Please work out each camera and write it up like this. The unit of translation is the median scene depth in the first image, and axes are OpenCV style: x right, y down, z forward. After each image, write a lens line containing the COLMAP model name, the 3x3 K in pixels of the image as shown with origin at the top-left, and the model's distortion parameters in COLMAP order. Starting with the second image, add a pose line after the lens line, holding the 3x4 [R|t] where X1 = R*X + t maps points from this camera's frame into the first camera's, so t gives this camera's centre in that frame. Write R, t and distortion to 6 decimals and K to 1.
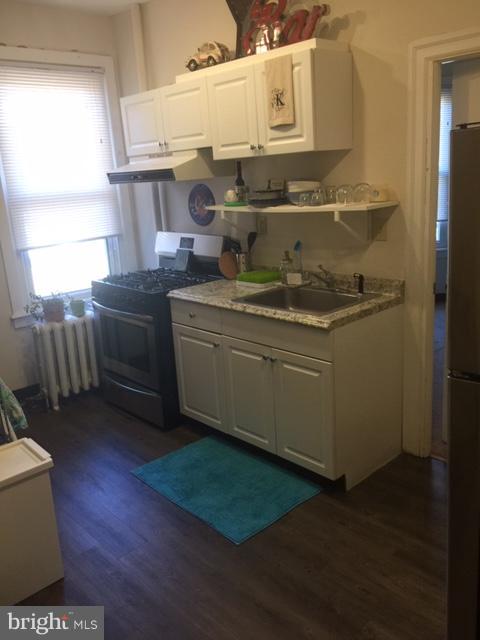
lens RADIAL K [[549.4, 0, 240.4], [0, 549.4, 319.5], [0, 0, 1]] dist [0.008309, 0.002089]
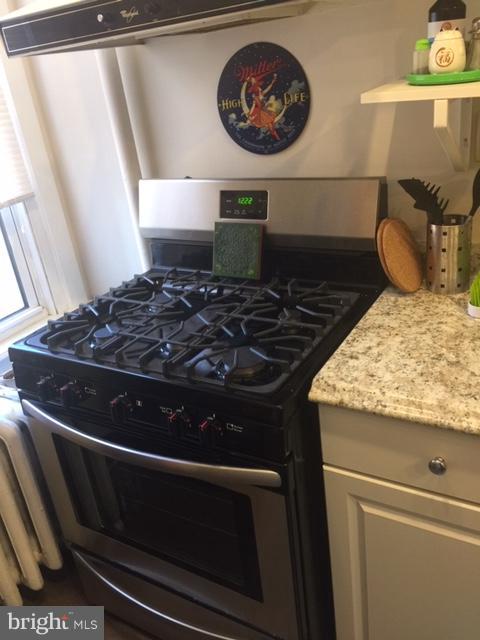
lens RADIAL K [[549.4, 0, 239.4], [0, 549.4, 318.8], [0, 0, 1]] dist [0.008309, 0.002089]
pose [[0.957630, -0.175772, 0.228143, -0.200265], [0.141220, 0.976973, 0.159938, -0.121359], [-0.251002, -0.120943, 0.960401, 0.608693]]
